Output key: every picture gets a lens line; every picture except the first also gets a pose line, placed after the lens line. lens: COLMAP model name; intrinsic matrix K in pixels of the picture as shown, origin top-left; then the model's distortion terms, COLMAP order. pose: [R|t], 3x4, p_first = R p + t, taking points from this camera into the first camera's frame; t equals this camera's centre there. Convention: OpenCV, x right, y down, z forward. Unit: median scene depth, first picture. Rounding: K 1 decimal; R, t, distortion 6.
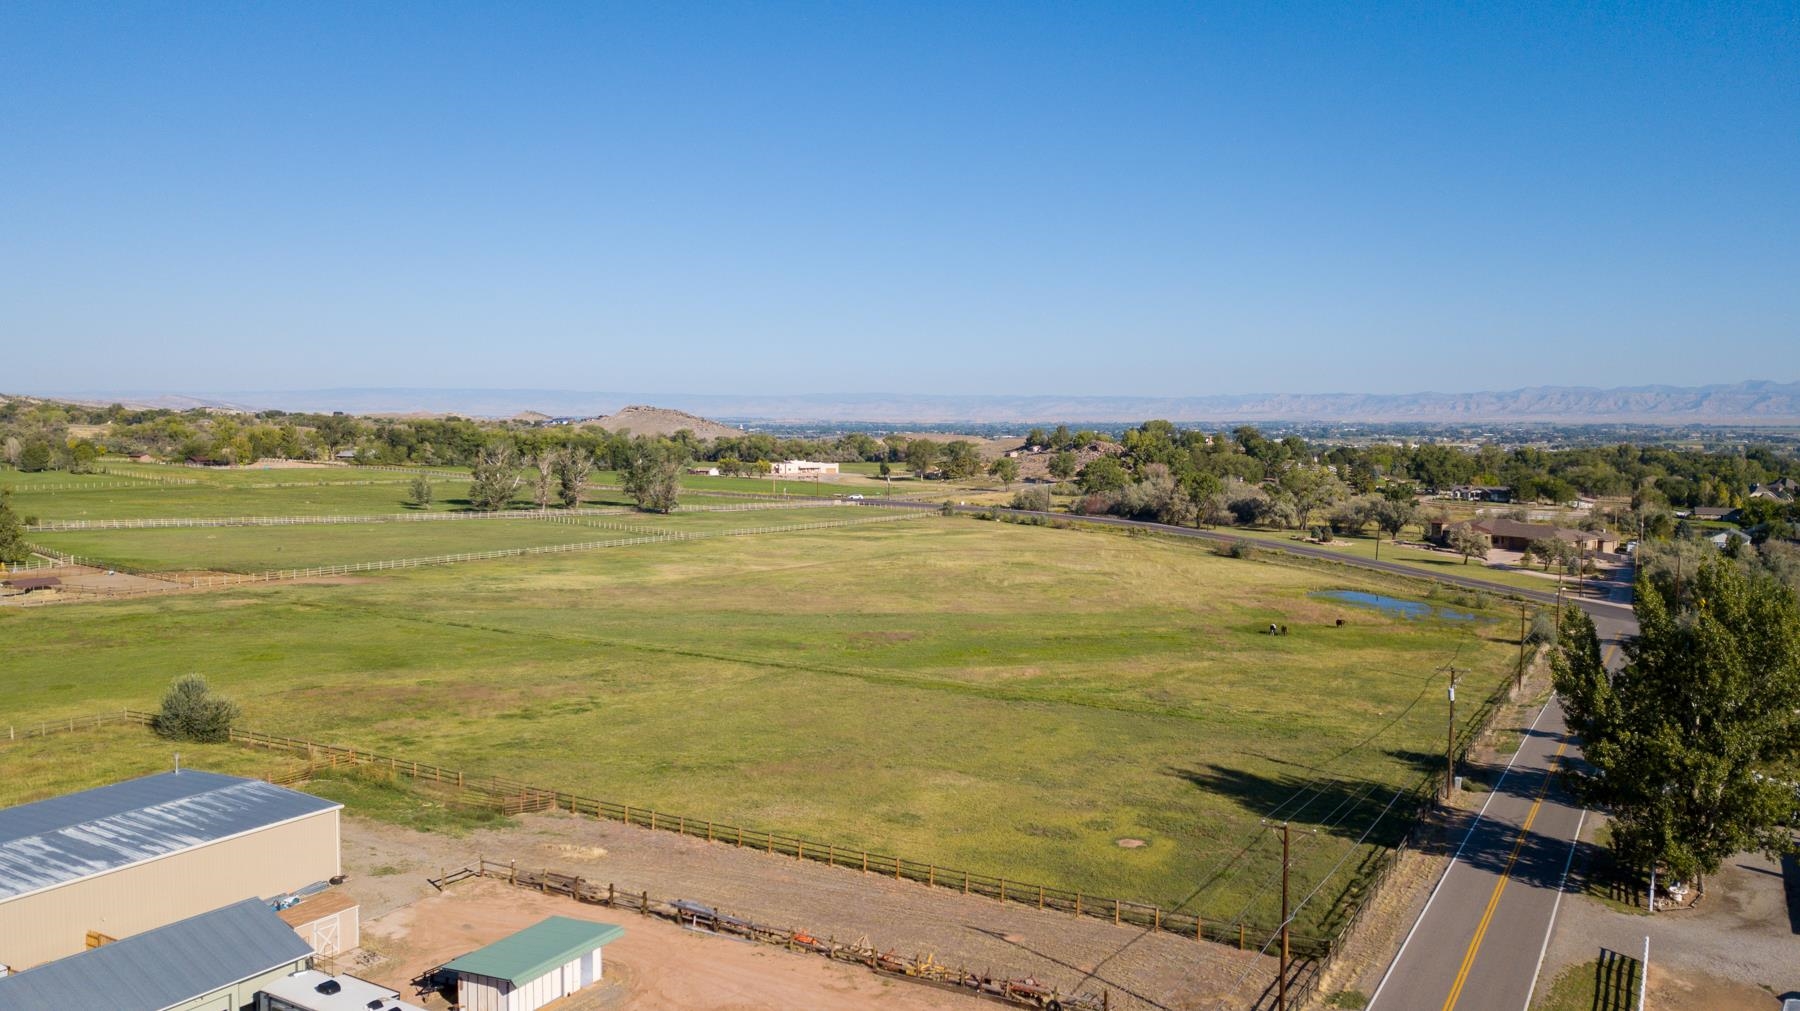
lens RADIAL K [[1350.8, 0, 900.0], [0, 1350.8, 505.5], [0, 0, 1]] dist [0.039131, -0.044952]
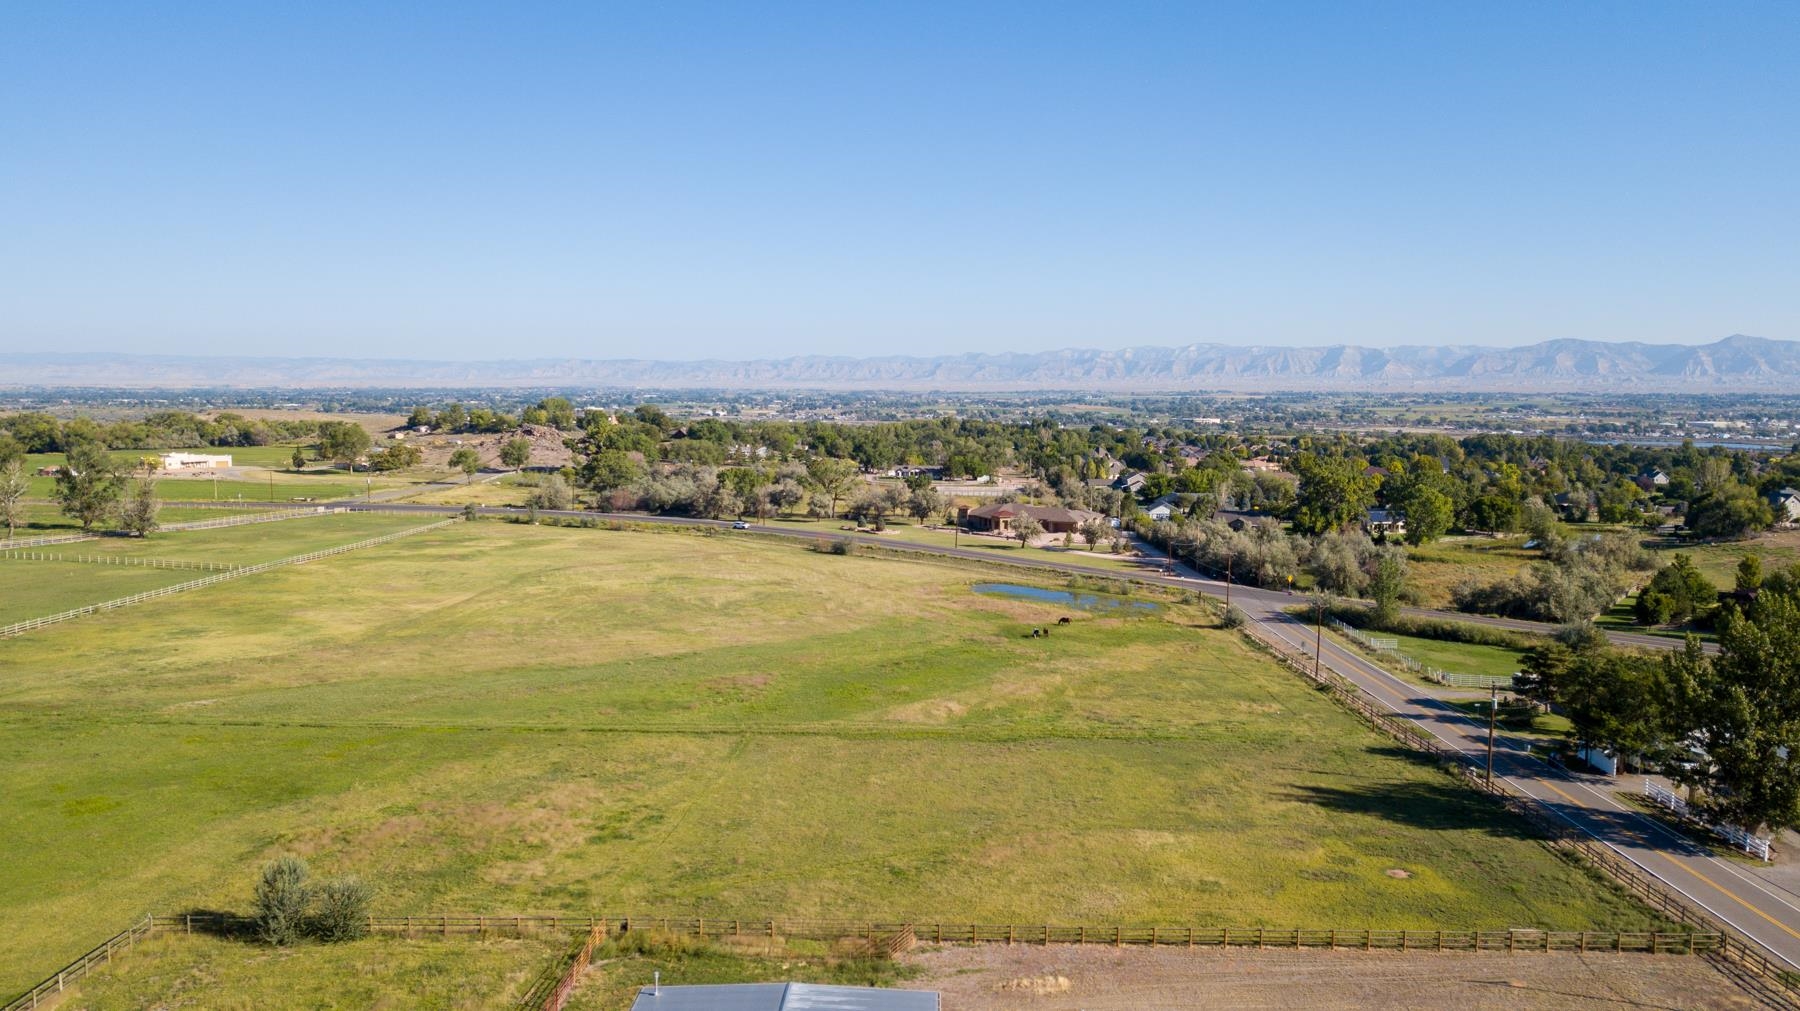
lens RADIAL K [[1350.8, 0, 900.0], [0, 1350.8, 505.5], [0, 0, 1]] dist [0.039131, -0.044952]
pose [[0.872636, -0.044411, 0.486347, -0.216347], [0.031908, 0.998914, 0.033965, -0.033225], [-0.487327, -0.014121, 0.873105, 0.060509]]
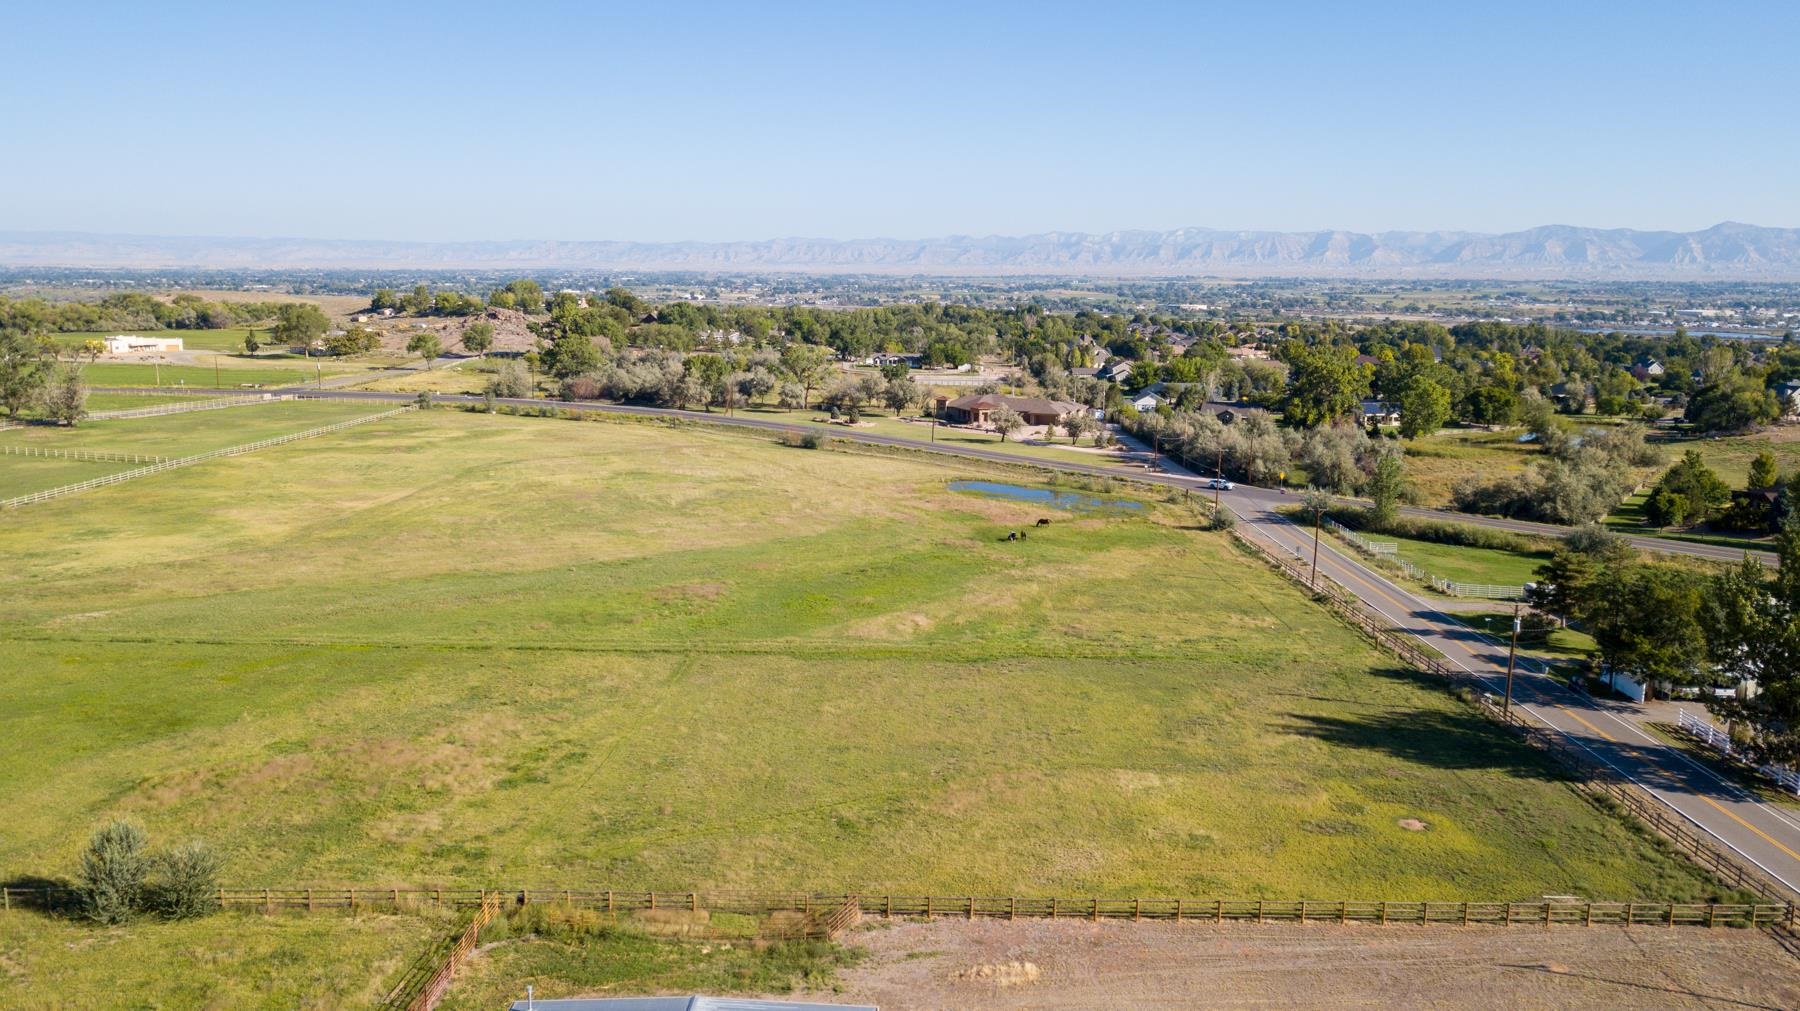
lens RADIAL K [[1352.1, 0, 899.2], [0, 1352.1, 539.5], [0, 0, 1]] dist [0.016841, -0.011069]
pose [[0.866898, -0.094712, 0.489406, -0.186196], [0.027813, 0.989445, 0.142215, -0.033952], [-0.497710, -0.109674, 0.860382, 0.099910]]
